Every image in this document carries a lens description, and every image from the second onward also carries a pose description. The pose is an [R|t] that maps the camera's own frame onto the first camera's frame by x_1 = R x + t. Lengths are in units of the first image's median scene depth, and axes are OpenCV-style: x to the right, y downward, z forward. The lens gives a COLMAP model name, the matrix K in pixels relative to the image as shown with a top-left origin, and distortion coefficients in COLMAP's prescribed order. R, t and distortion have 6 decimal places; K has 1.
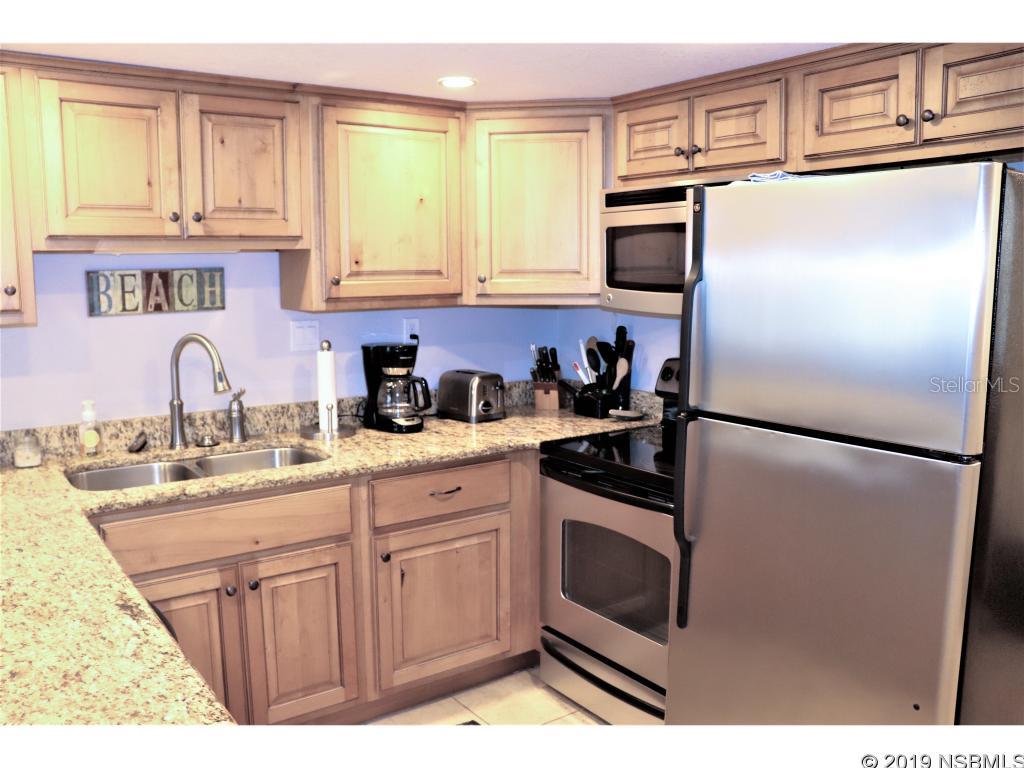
lens RADIAL K [[845.0, 0, 505.1], [0, 845.0, 383.6], [0, 0, 1]] dist [-0.177840, 0.157656]
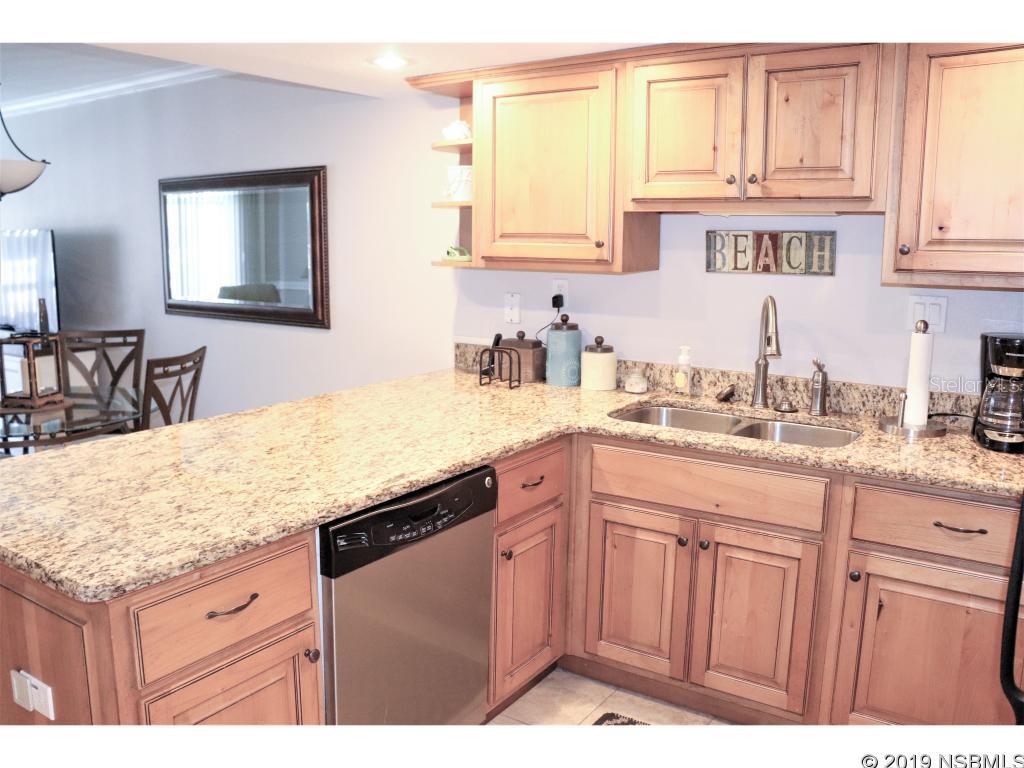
lens RADIAL K [[845.0, 0, 505.1], [0, 845.0, 383.6], [0, 0, 1]] dist [-0.177840, 0.157656]
pose [[0.337072, 0.168204, -0.926332, 0.461027], [-0.133168, 0.982537, 0.129953, -0.043317], [0.932013, 0.079554, 0.353585, 0.349891]]
